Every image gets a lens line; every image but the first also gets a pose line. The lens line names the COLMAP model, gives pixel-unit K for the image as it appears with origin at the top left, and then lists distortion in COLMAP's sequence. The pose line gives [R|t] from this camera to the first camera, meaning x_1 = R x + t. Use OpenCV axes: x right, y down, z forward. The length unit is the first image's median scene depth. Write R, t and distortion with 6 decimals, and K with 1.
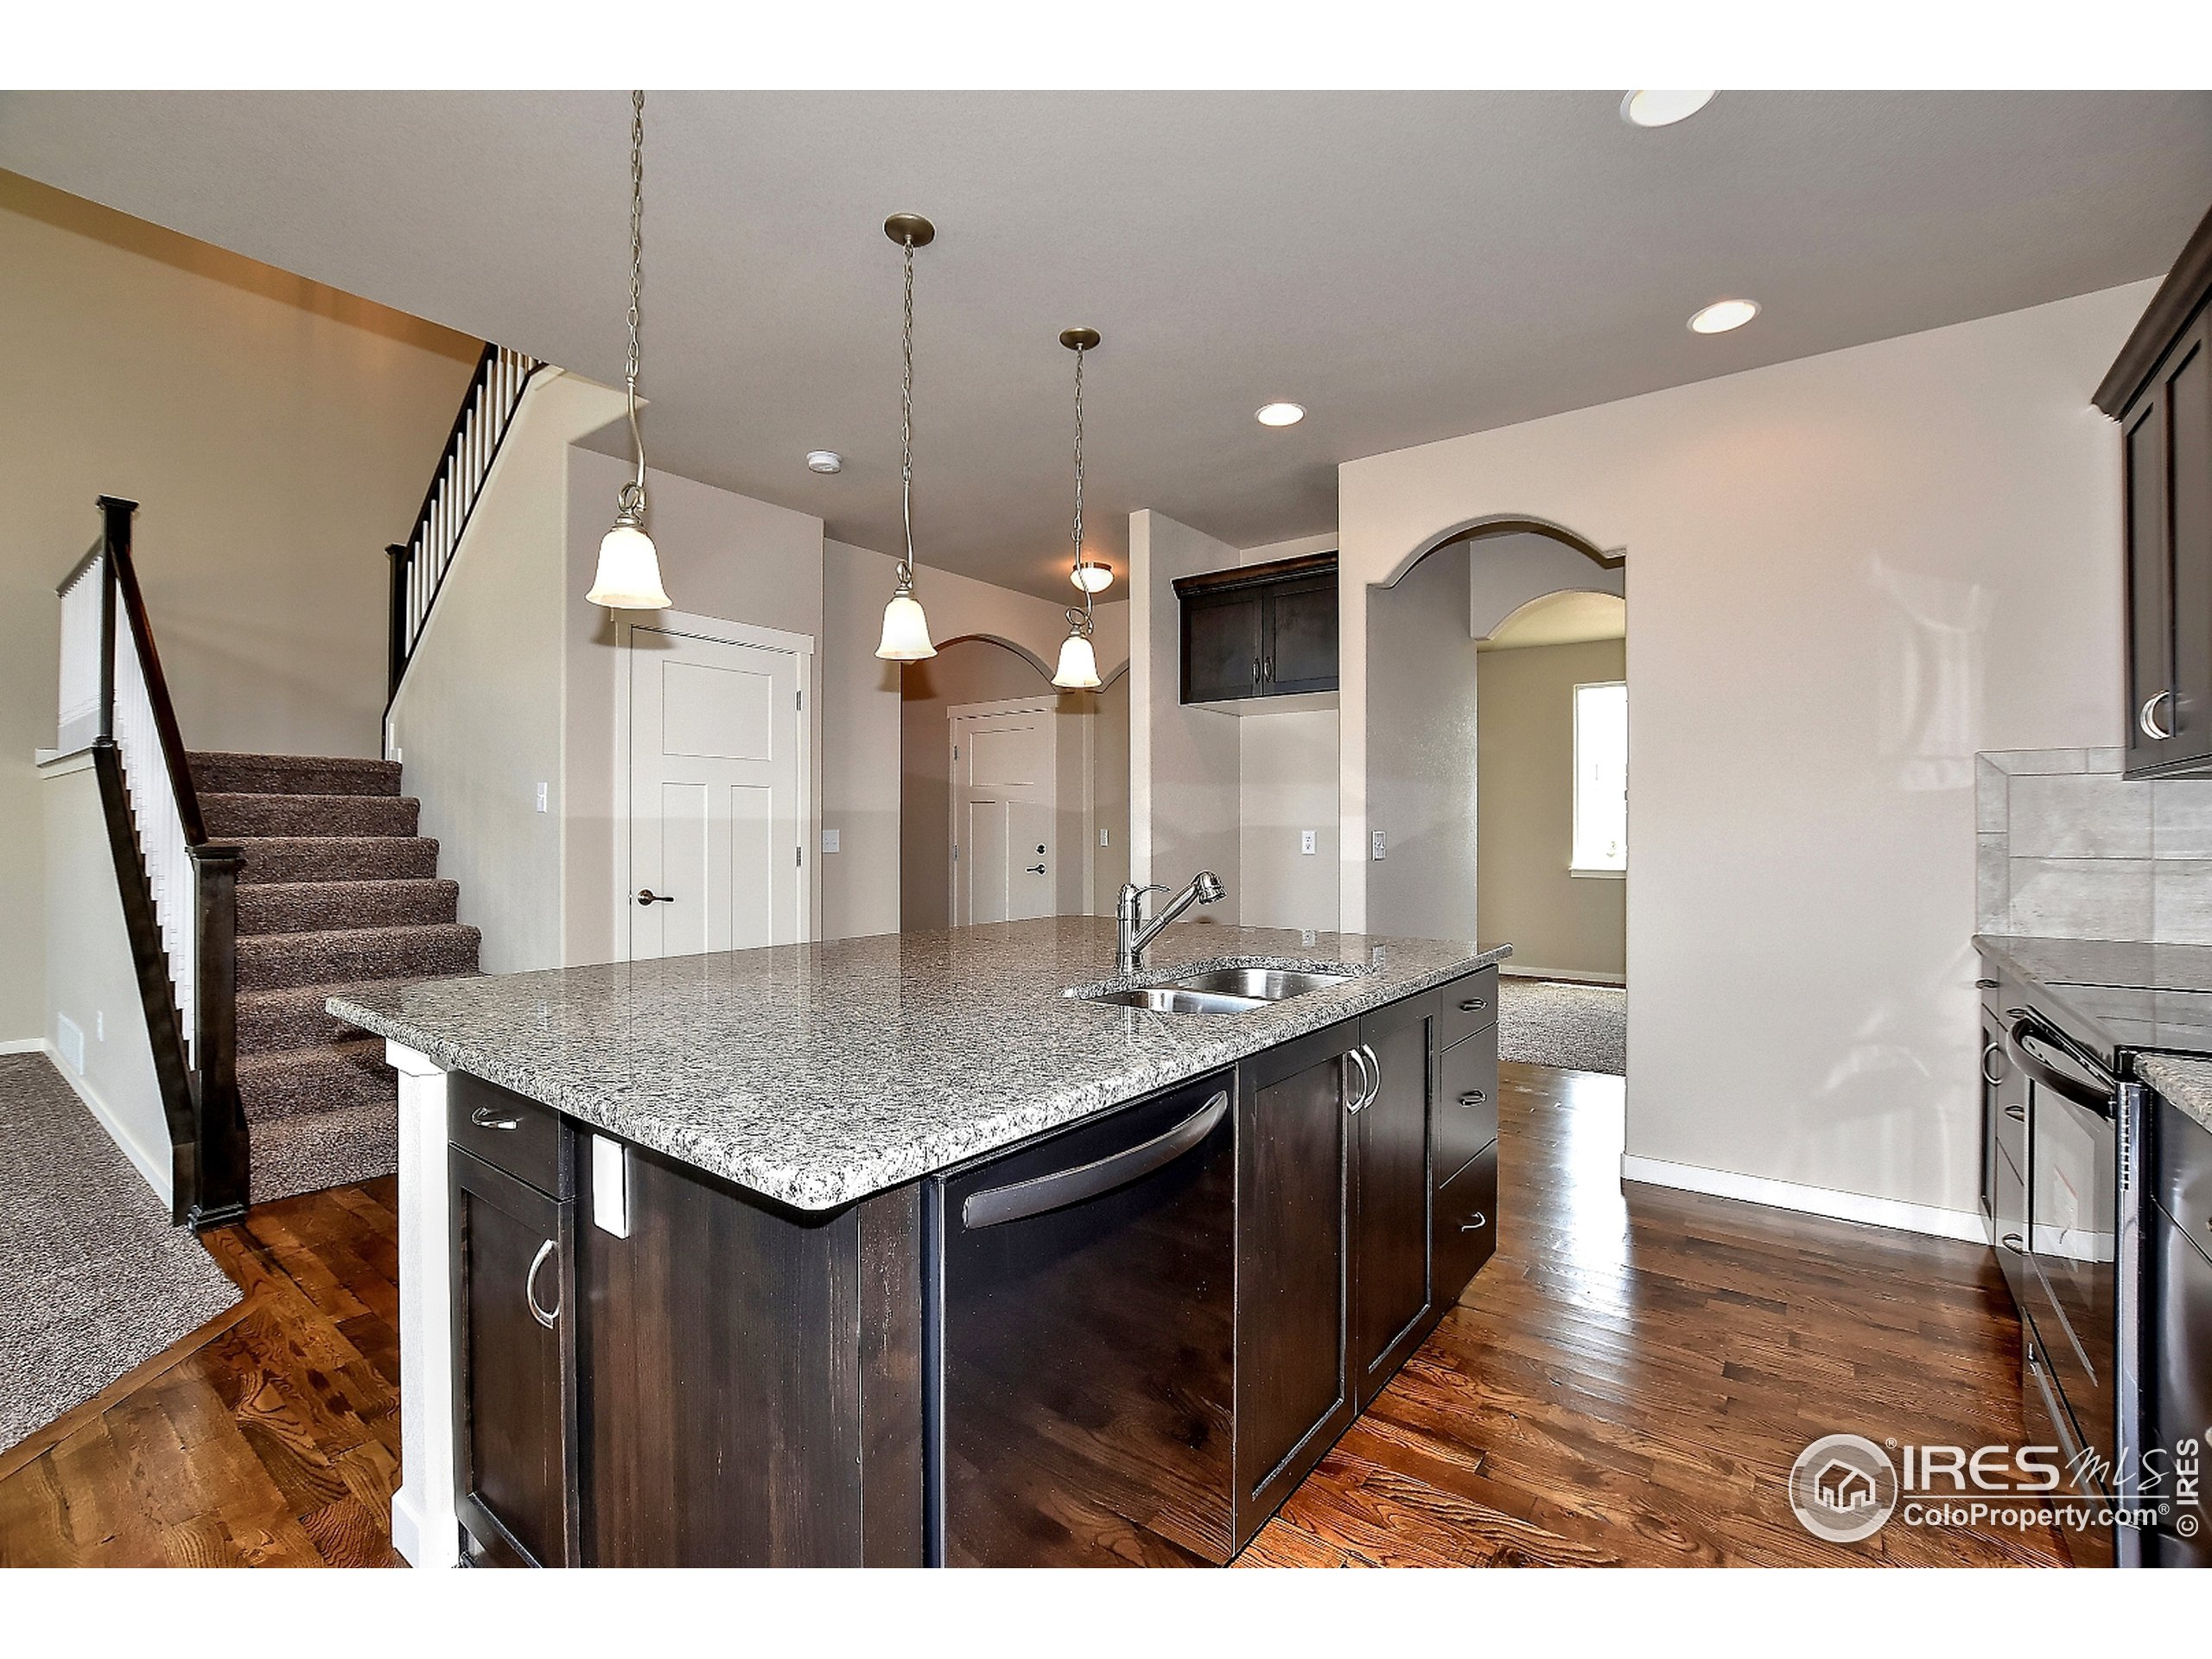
lens RADIAL K [[976.6, 0, 1112.3], [0, 976.6, 828.1], [0, 0, 1]] dist [-0.010196, -0.000266]
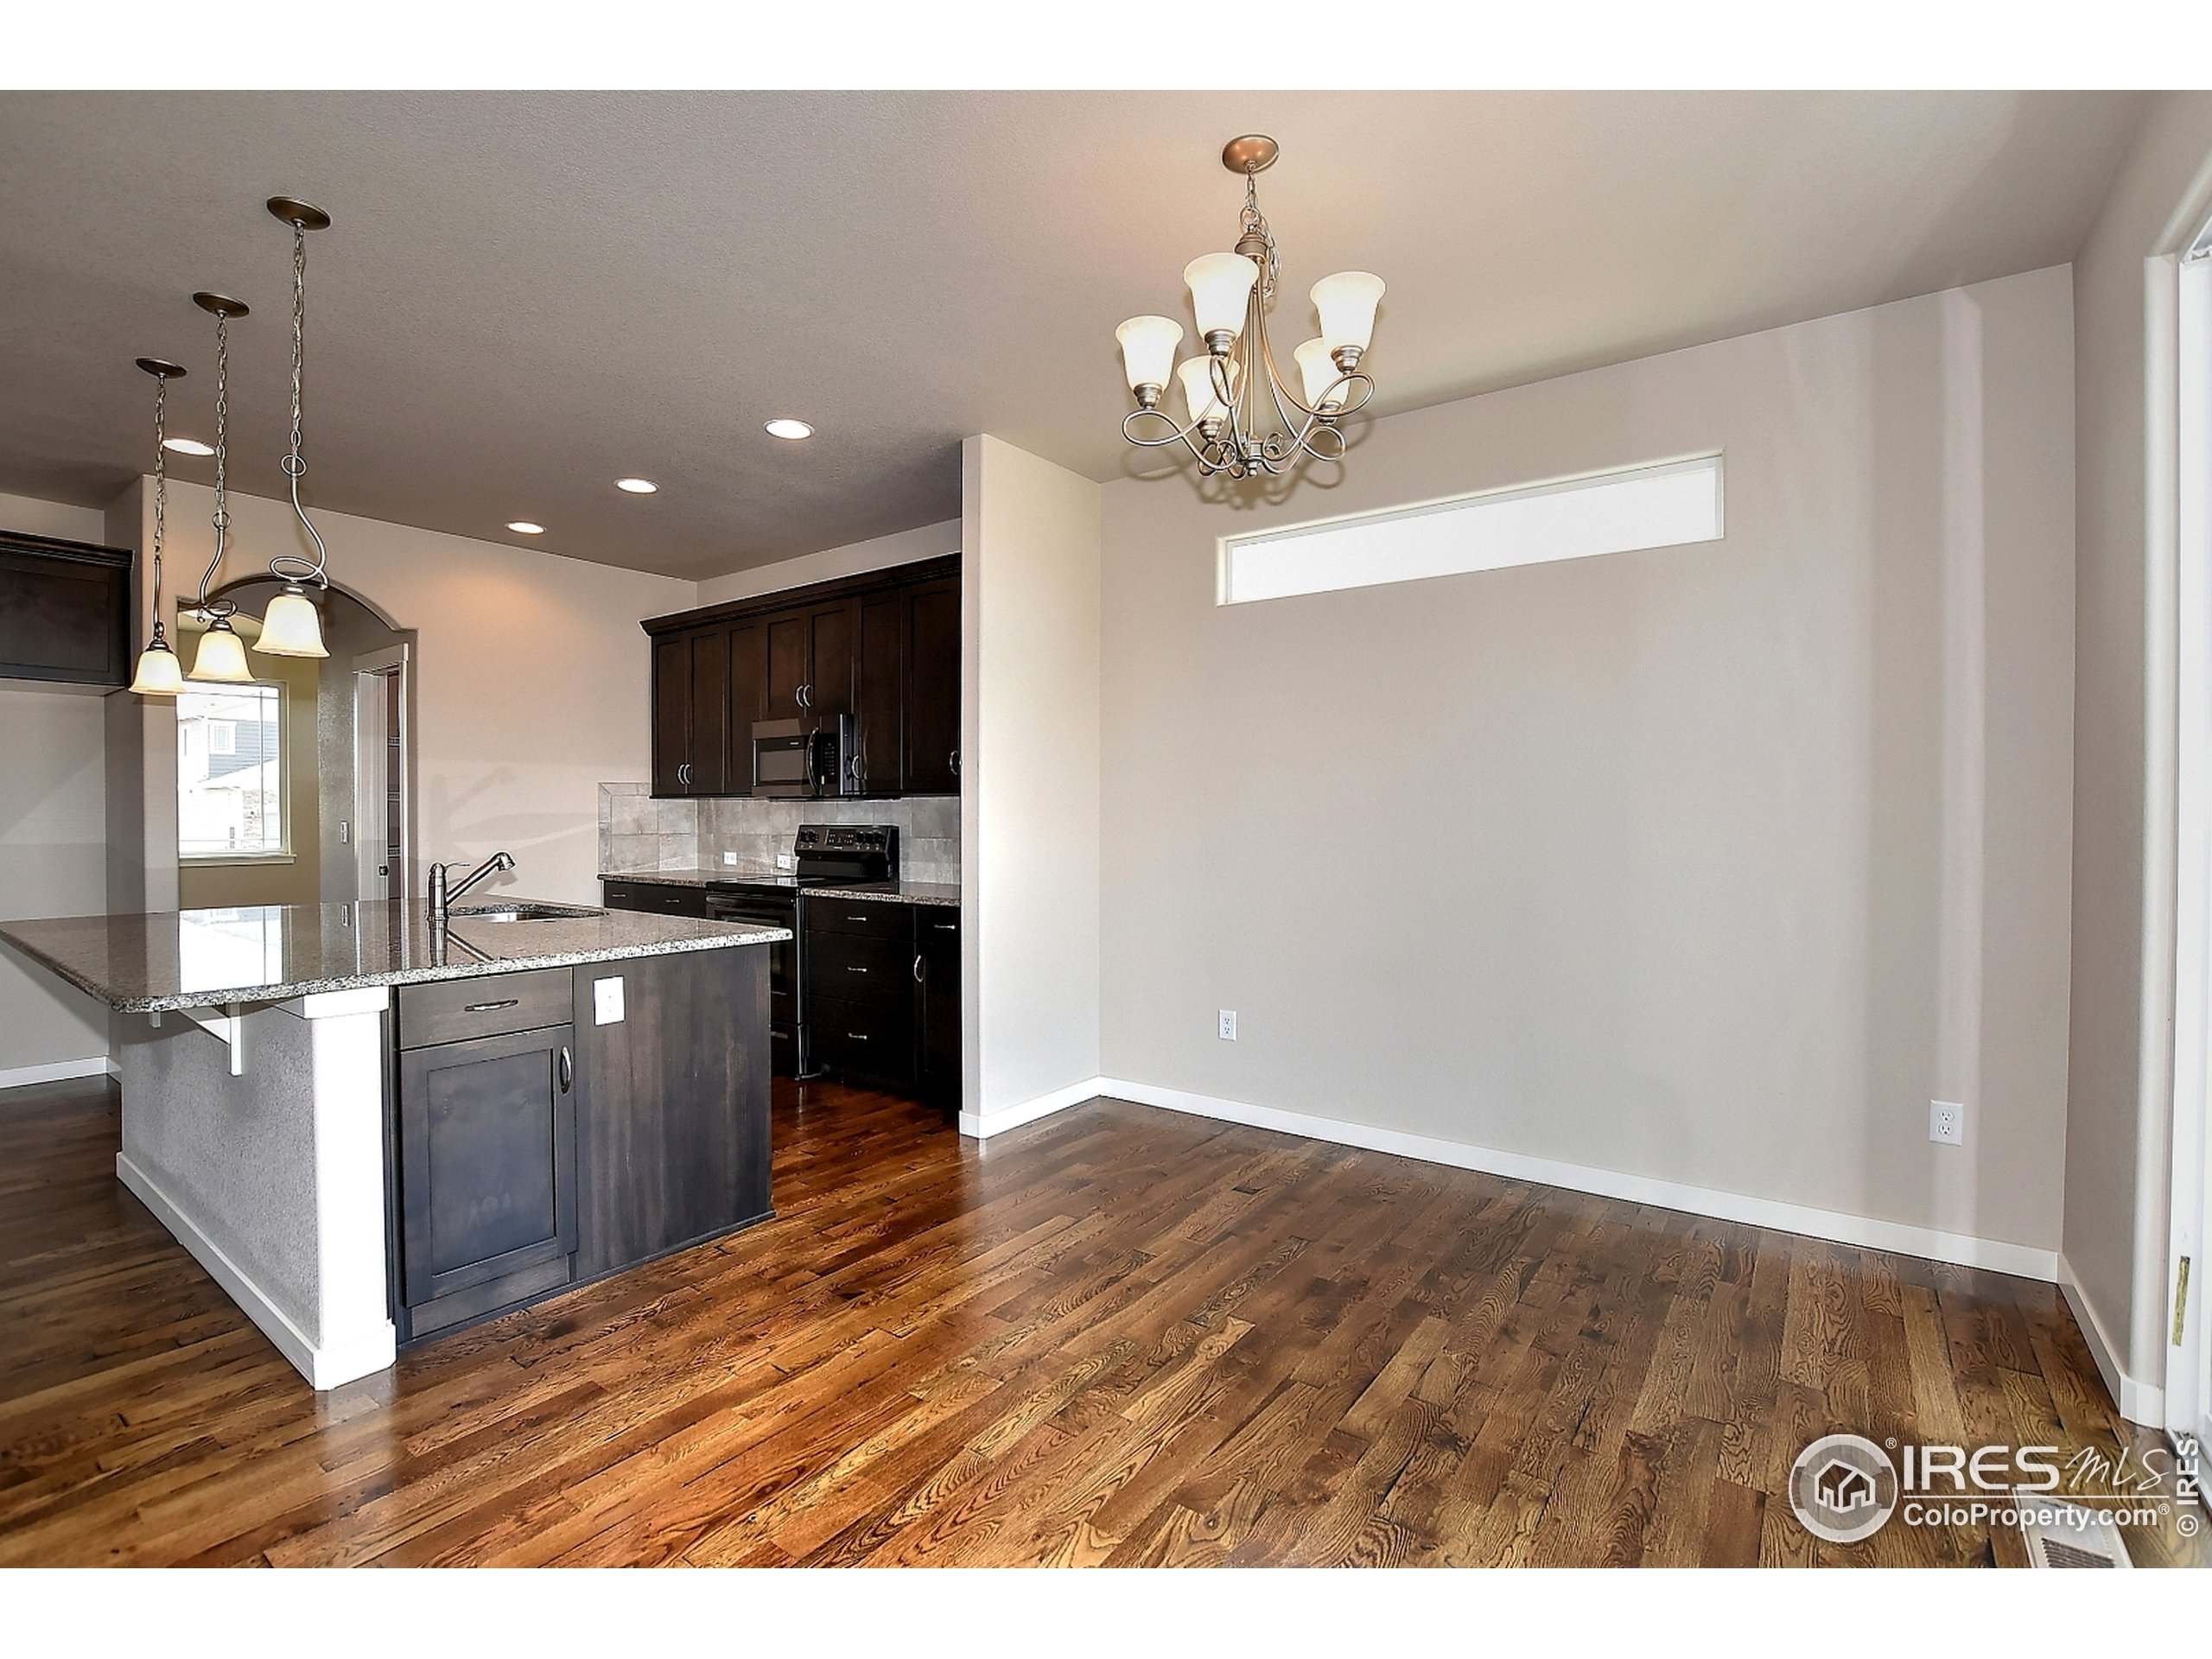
lens RADIAL K [[1010.1, 0, 1106.0], [0, 1010.1, 829.5], [0, 0, 1]] dist [-0.028339, -0.000212]
pose [[0.002609, -0.015954, 0.999869, -1.225427], [-0.002306, 0.999870, 0.015960, -0.017668], [-0.999994, -0.002348, 0.002572, -0.058008]]
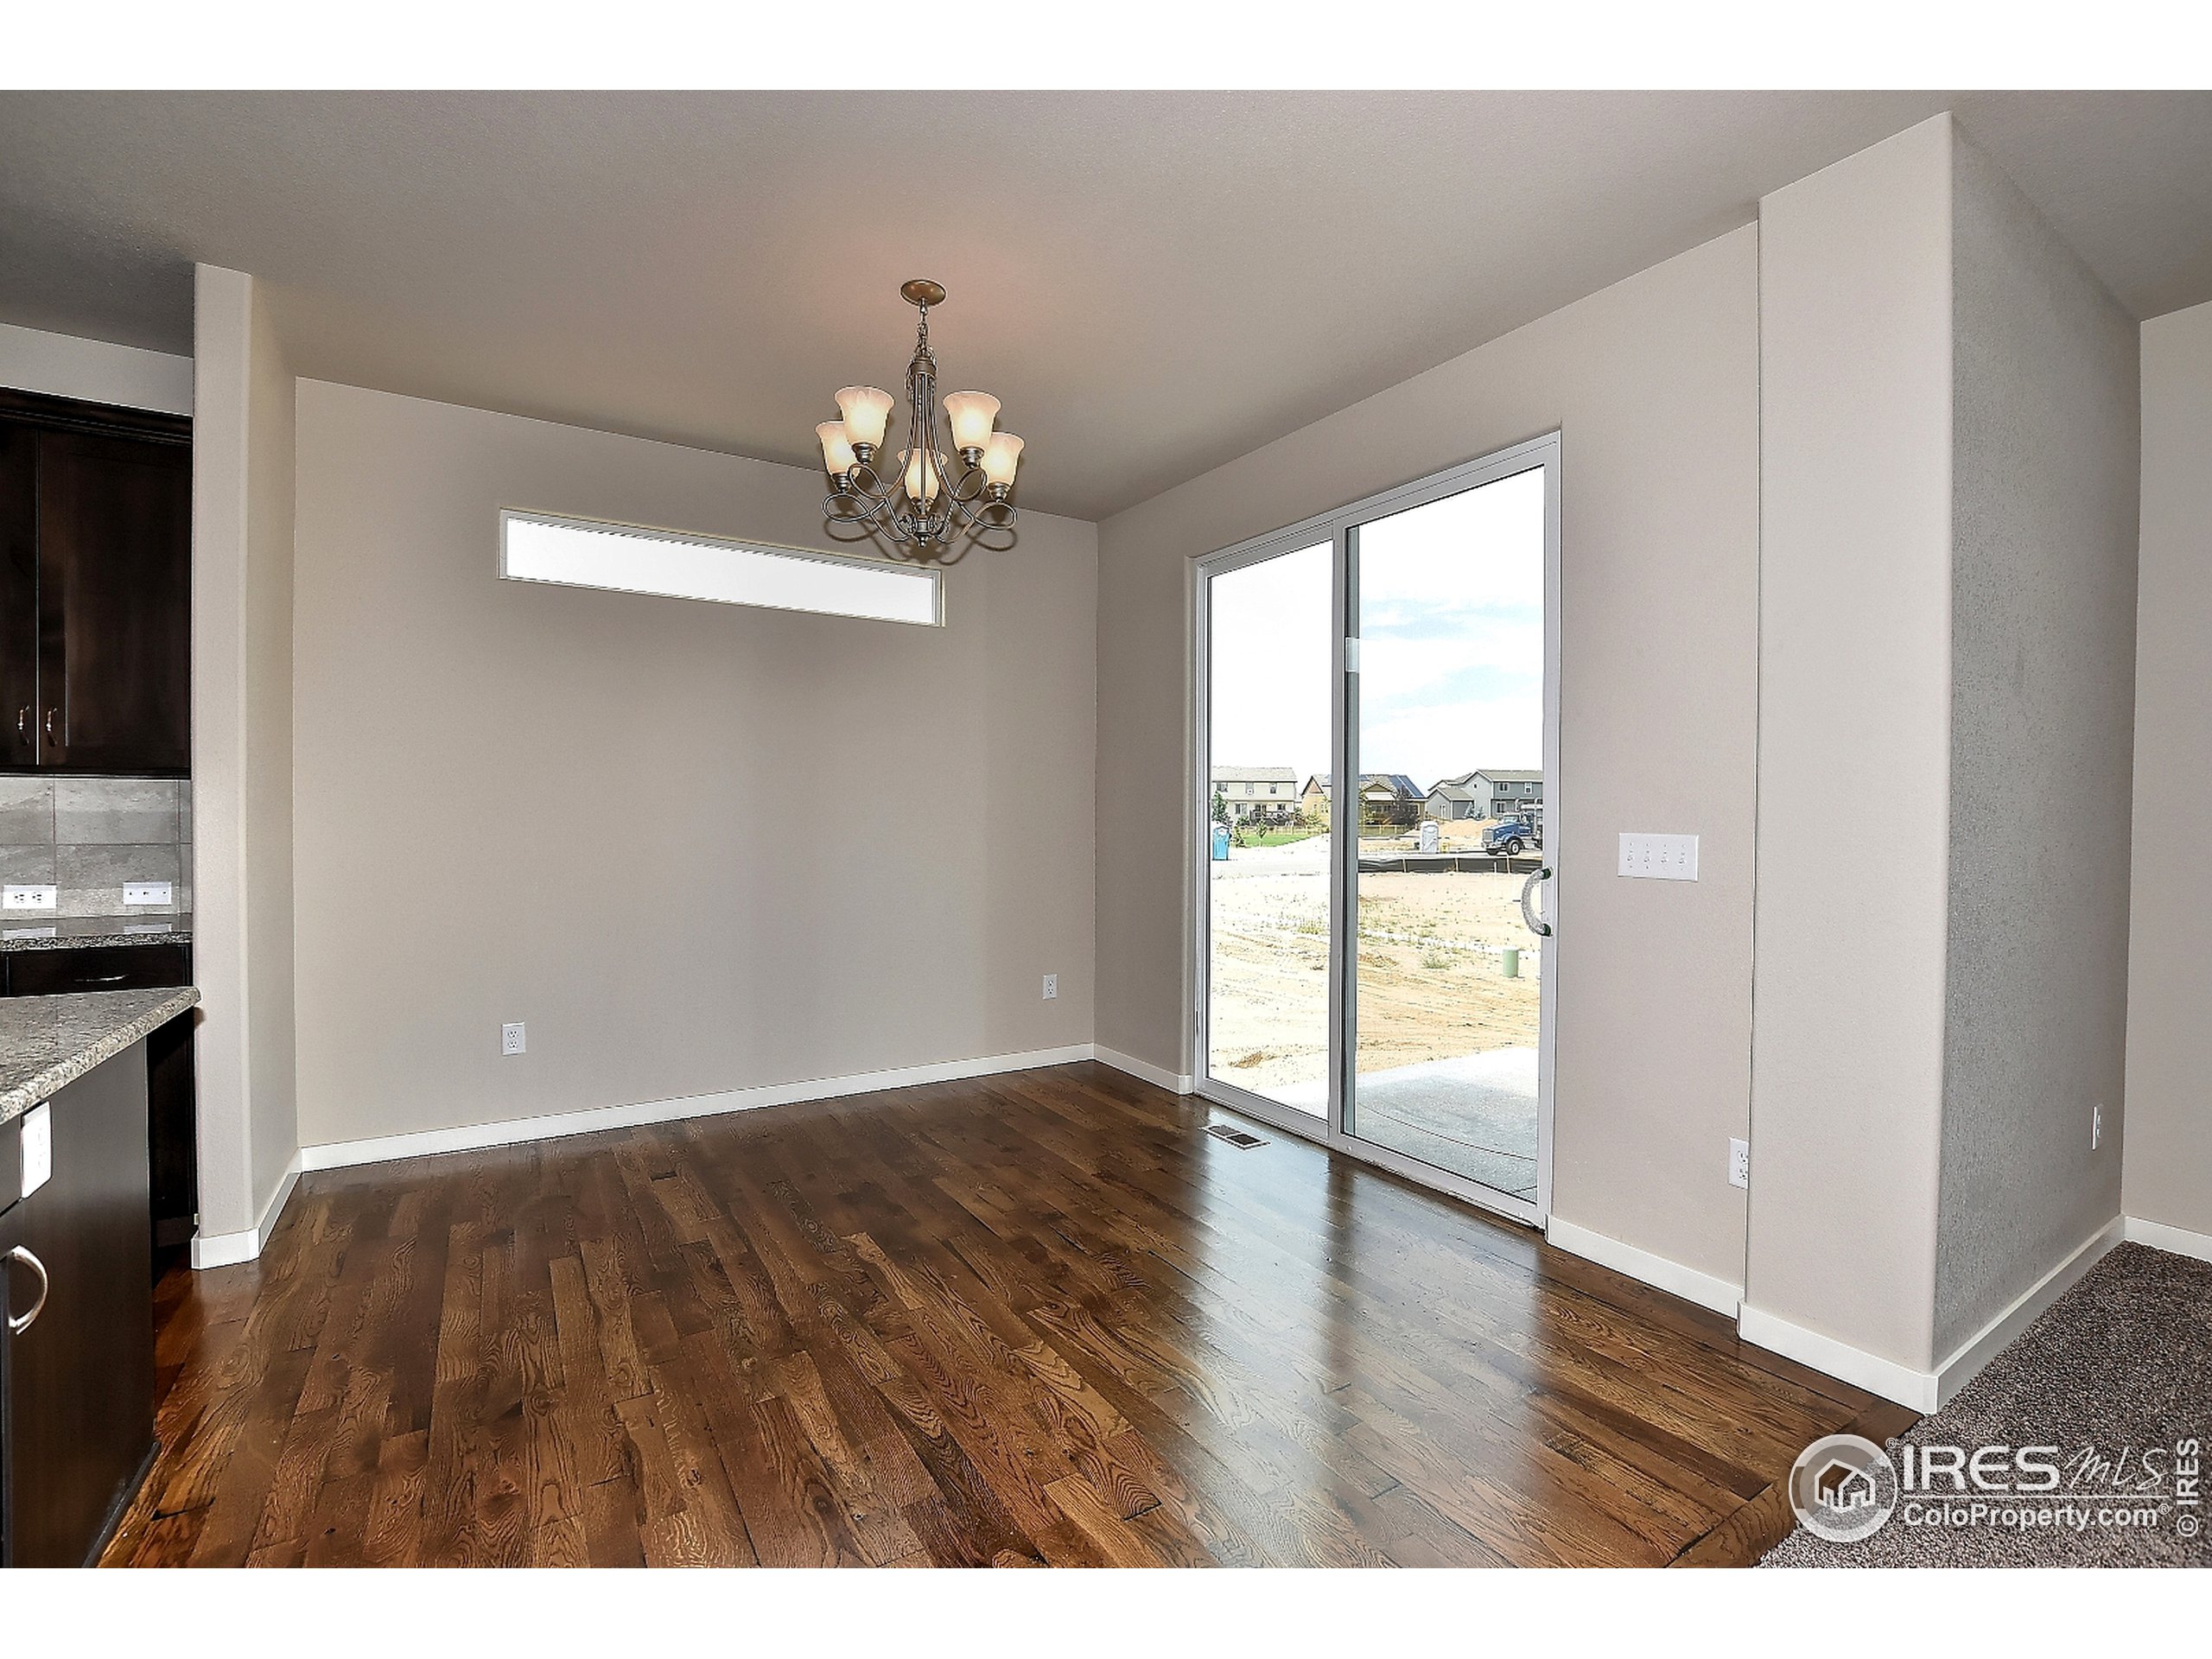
lens RADIAL K [[976.6, 0, 1112.3], [0, 976.6, 828.1], [0, 0, 1]] dist [-0.010196, -0.000266]
pose [[-0.929984, -0.016580, 0.367226, -0.962691], [-0.012495, 0.999831, 0.013499, -0.016356], [-0.367388, 0.007965, -0.930034, 0.698955]]
